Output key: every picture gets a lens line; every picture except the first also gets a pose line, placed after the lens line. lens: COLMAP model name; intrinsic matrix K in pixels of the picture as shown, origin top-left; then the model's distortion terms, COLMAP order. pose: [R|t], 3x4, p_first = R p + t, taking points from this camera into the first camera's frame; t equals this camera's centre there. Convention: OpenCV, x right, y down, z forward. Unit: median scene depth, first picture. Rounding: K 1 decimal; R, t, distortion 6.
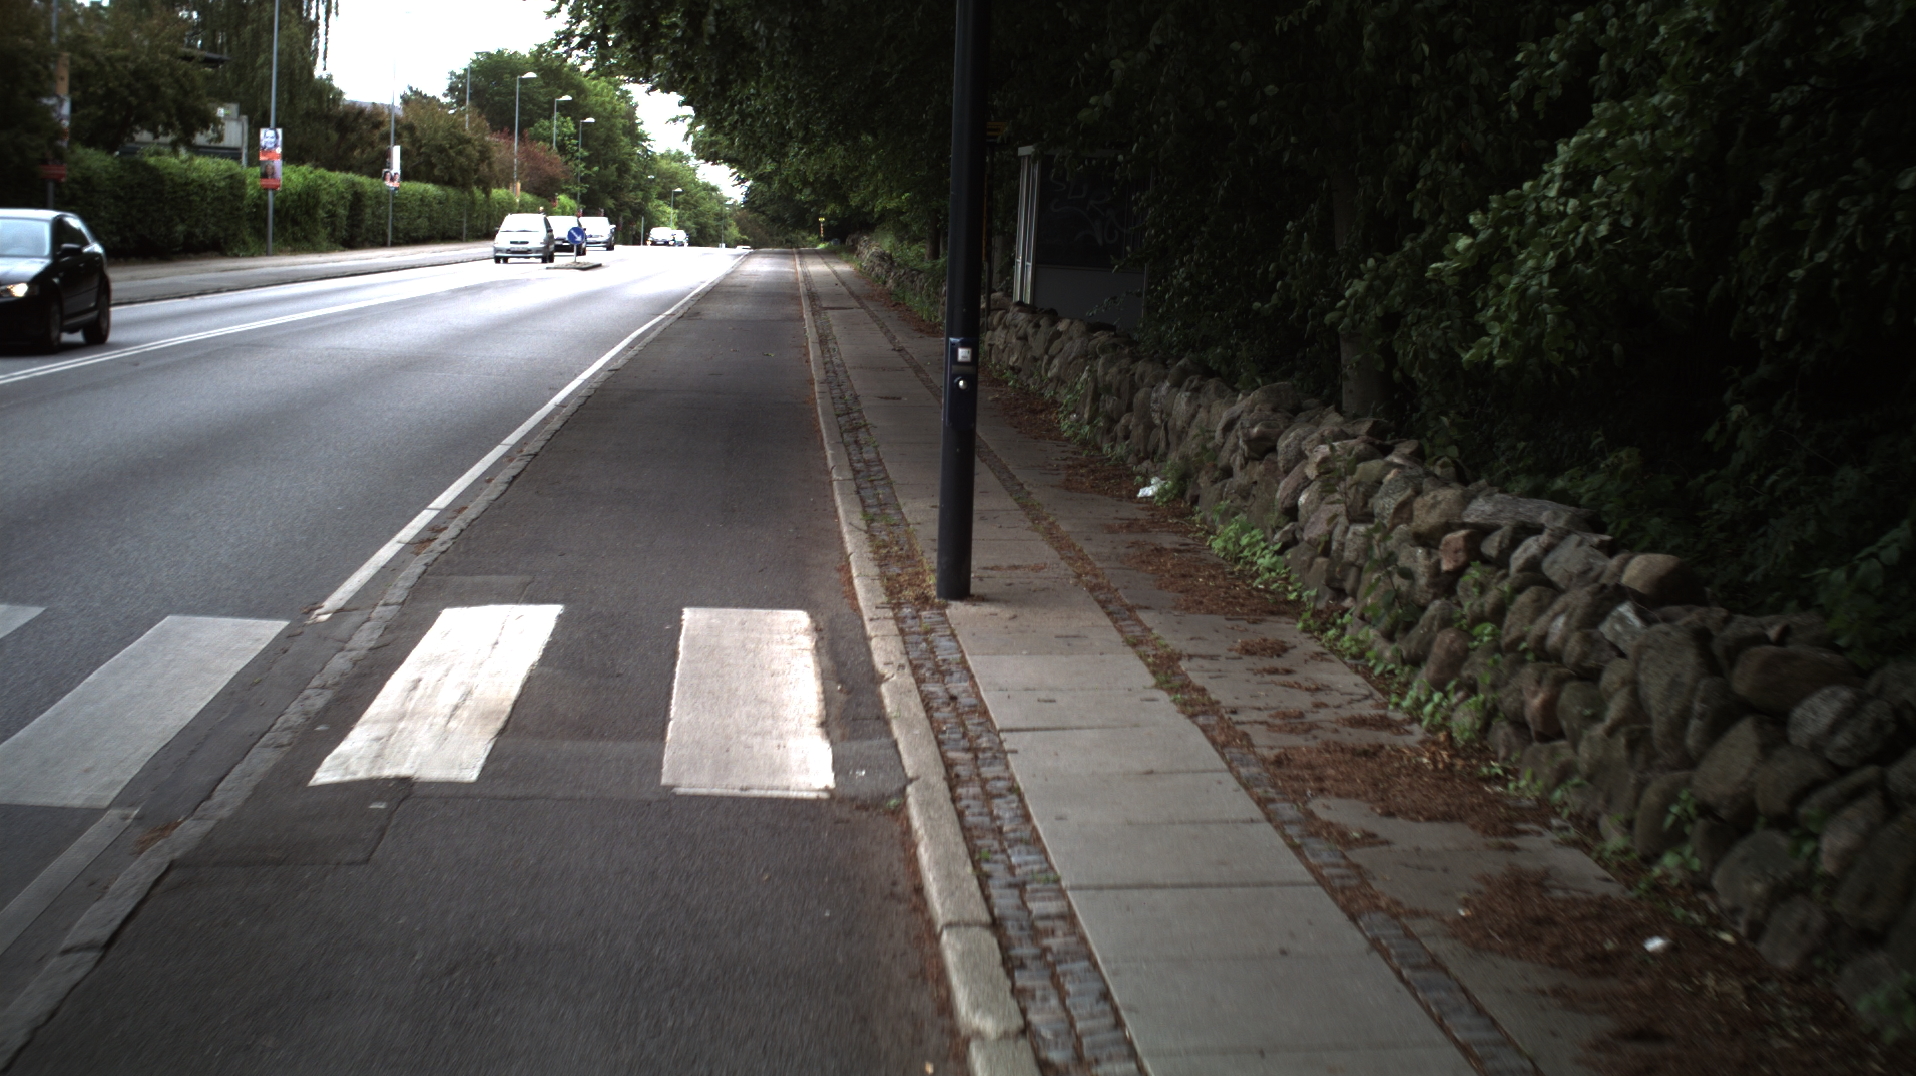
lens RADIAL K [[3356.1, 0, 958.0], [0, 3356.1, 538.0], [0, 0, 1]] dist [-0.302918, 0.459733]
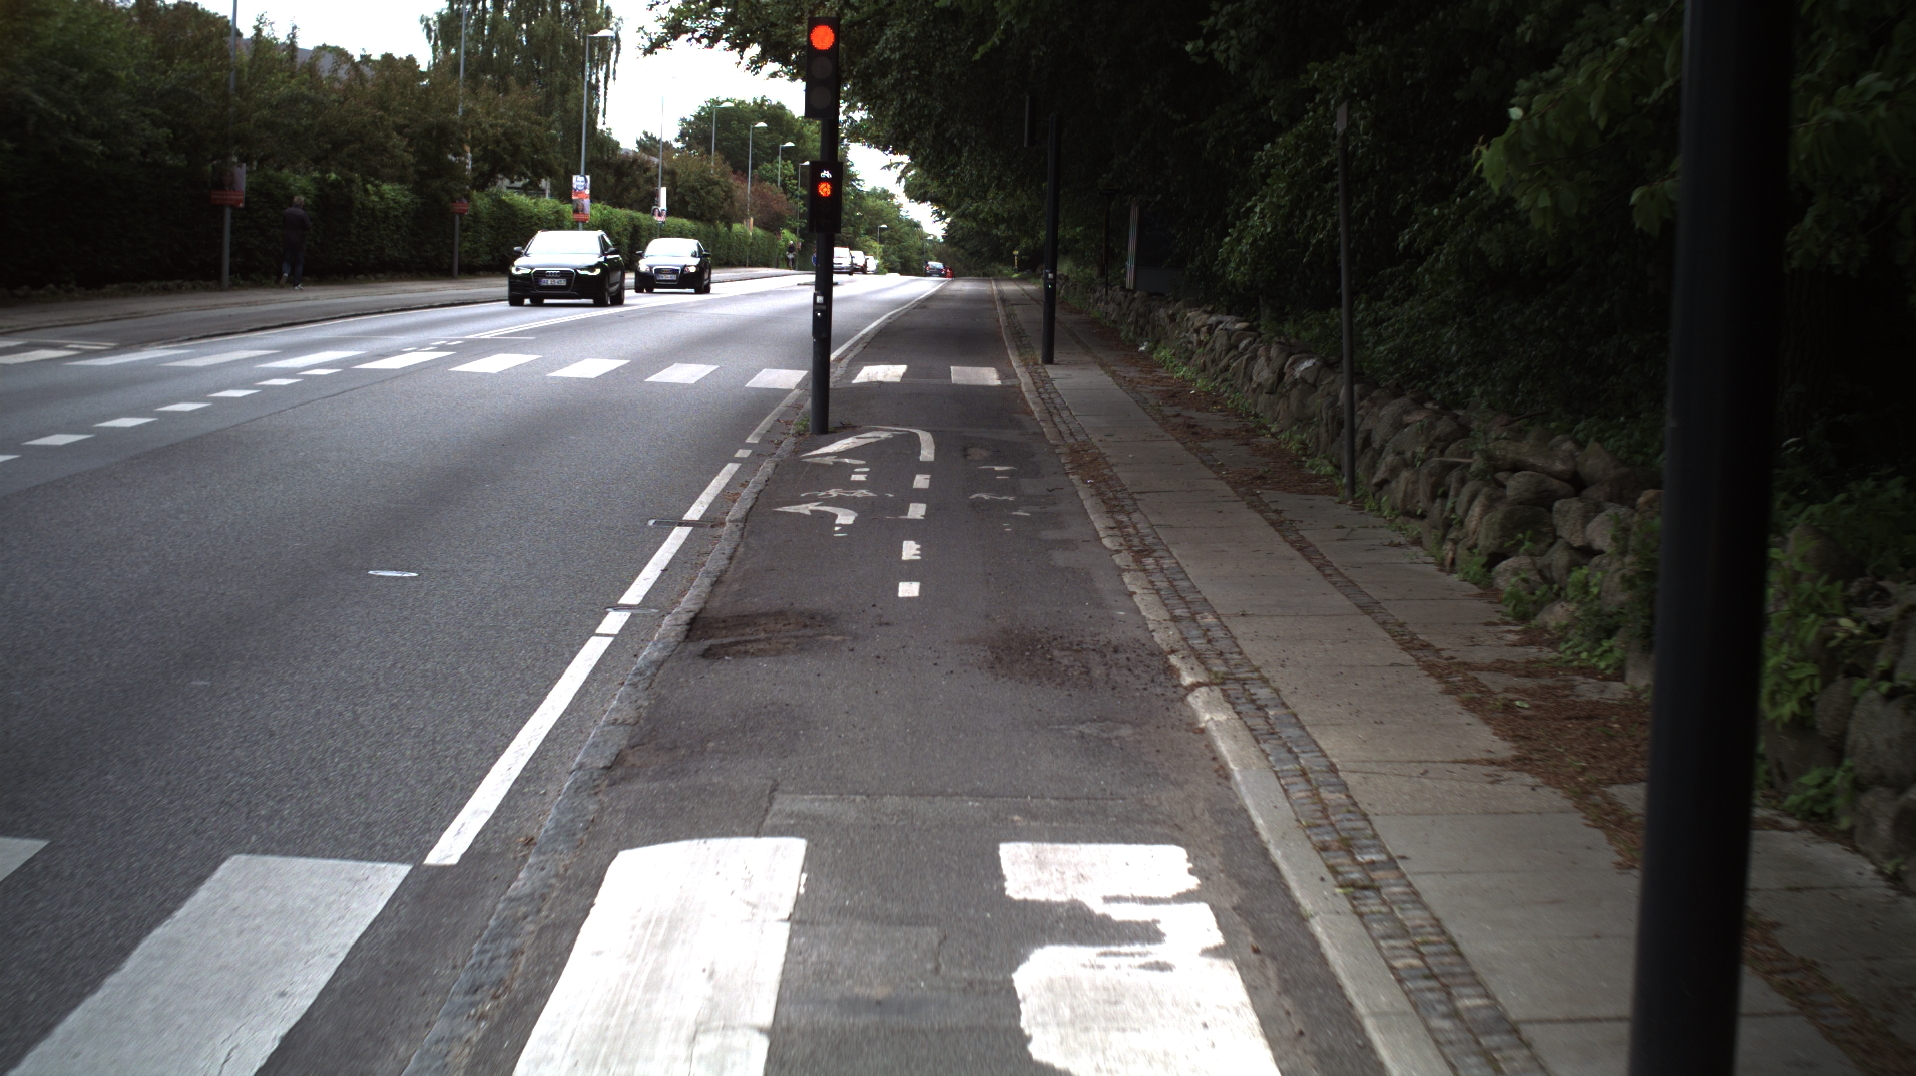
lens RADIAL K [[3356.1, 0, 958.0], [0, 3356.1, 538.0], [0, 0, 1]] dist [-0.302918, 0.459733]
pose [[0.998280, 0.004271, -0.058473, 0.018637], [-0.004924, 0.999927, -0.011027, 0.040950], [0.058421, 0.011296, 0.998228, -0.376397]]
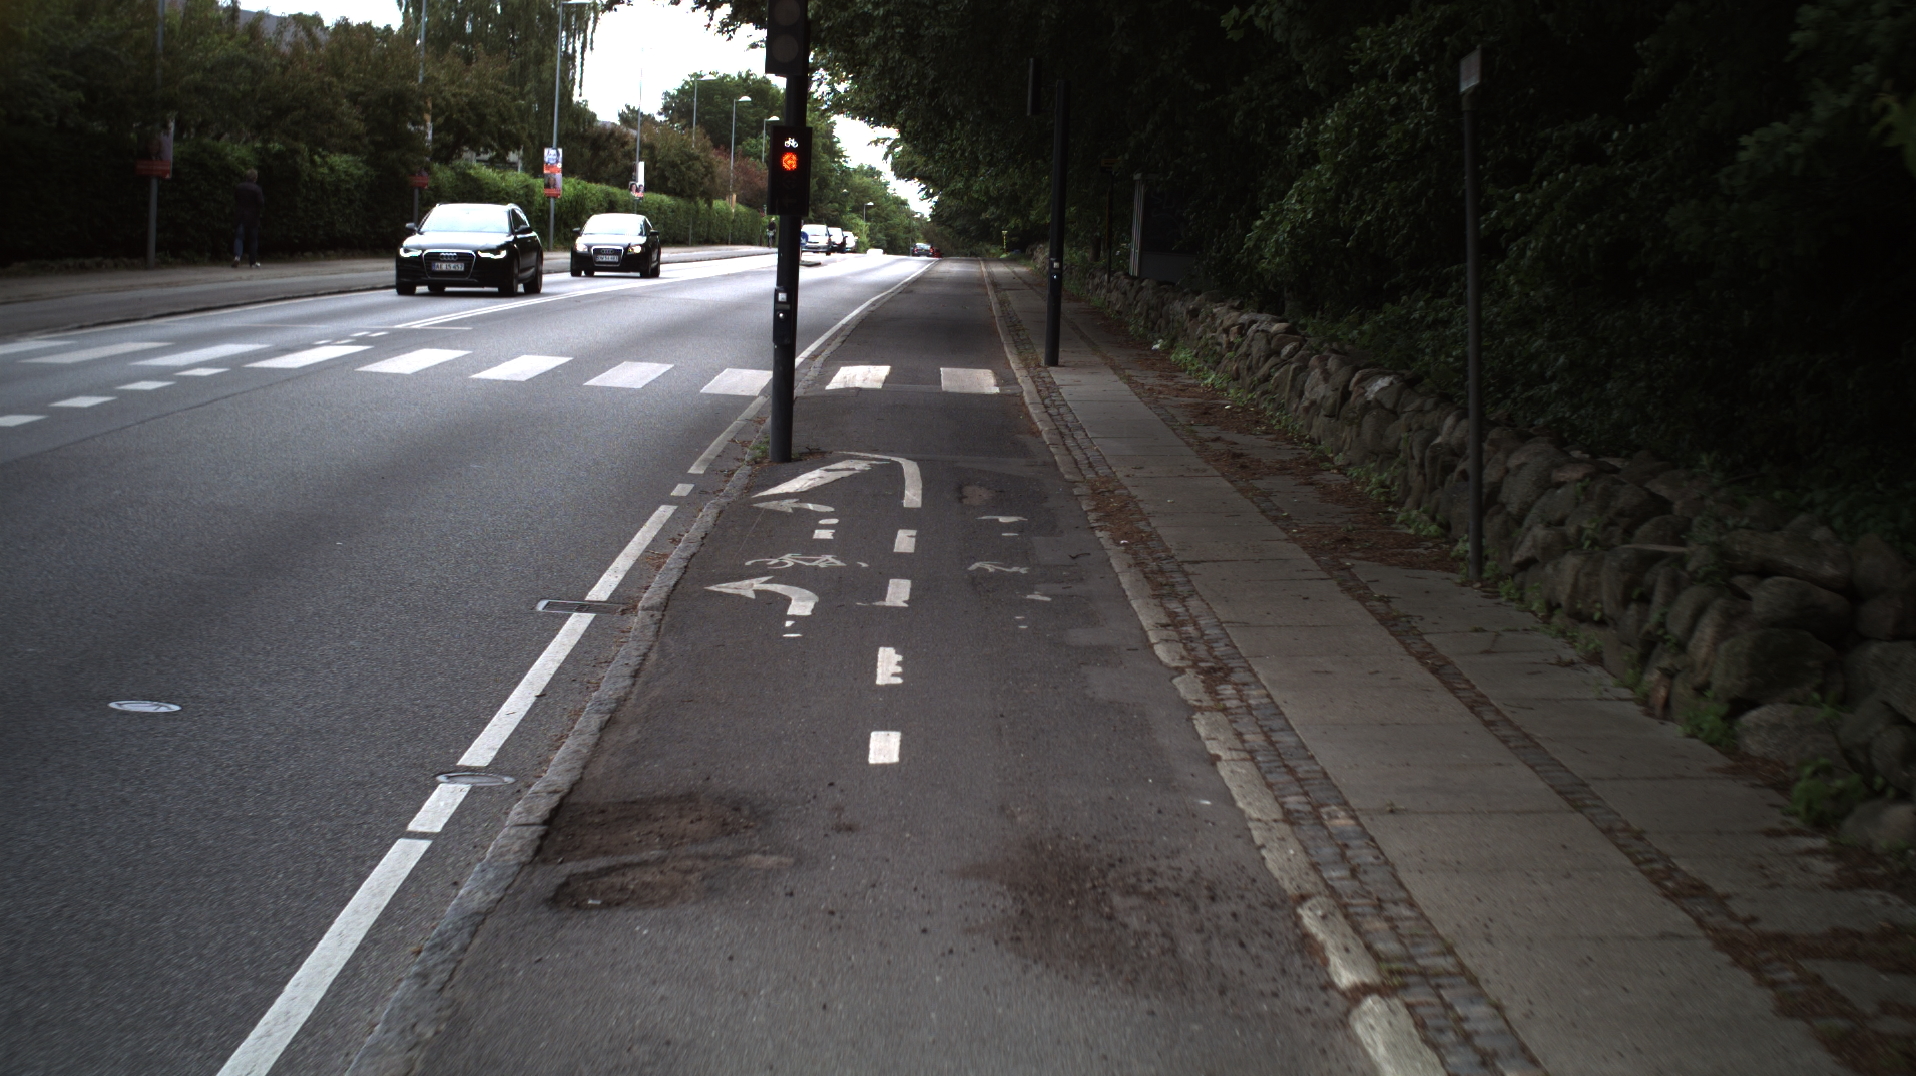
lens RADIAL K [[3356.1, 0, 958.0], [0, 3356.1, 538.0], [0, 0, 1]] dist [-0.302918, 0.459733]
pose [[0.998464, 0.013711, -0.053678, 0.013384], [-0.013976, 0.999892, -0.004578, 0.032702], [0.053609, 0.005321, 0.998548, -0.301090]]
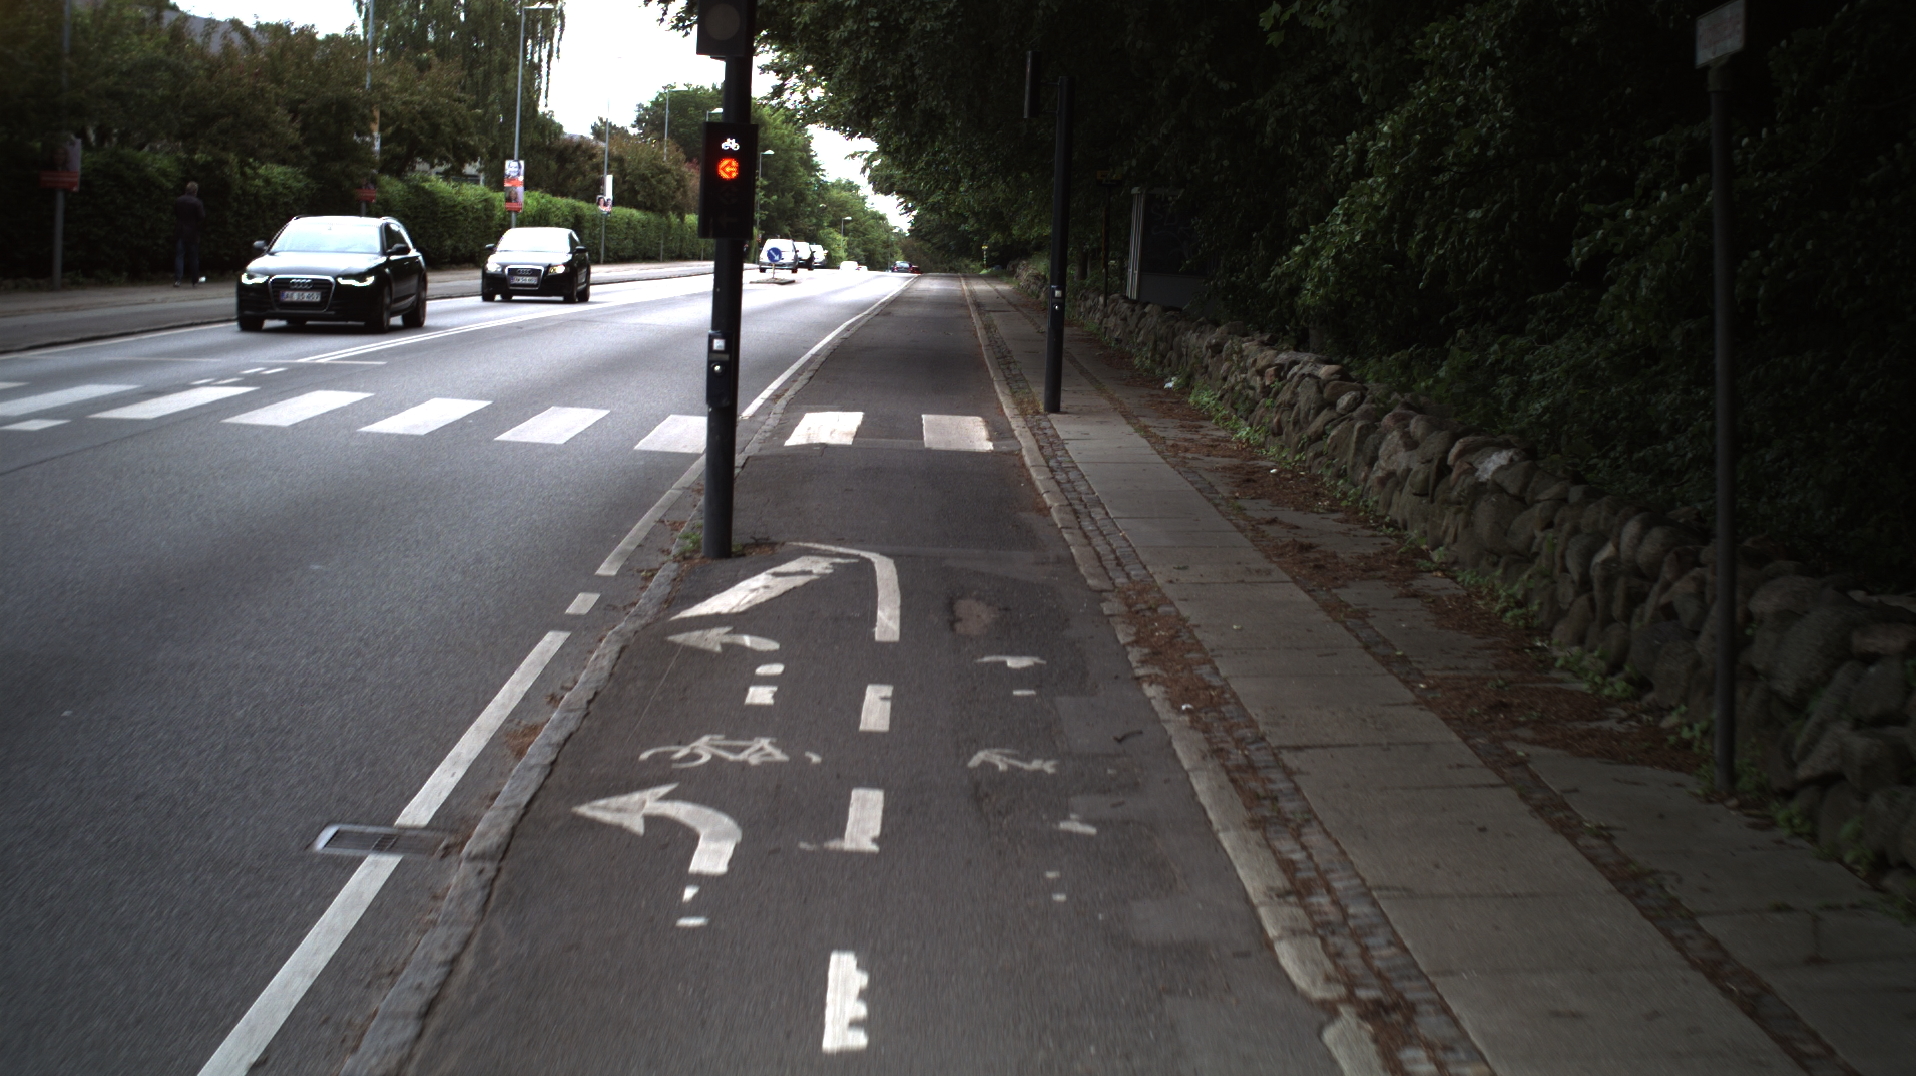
lens RADIAL K [[3356.1, 0, 958.0], [0, 3356.1, 538.0], [0, 0, 1]] dist [-0.302918, 0.459733]
pose [[0.998780, 0.014381, -0.047251, 0.008411], [-0.014819, 0.999850, -0.008936, 0.024411], [0.047116, 0.009626, 0.998843, -0.226000]]
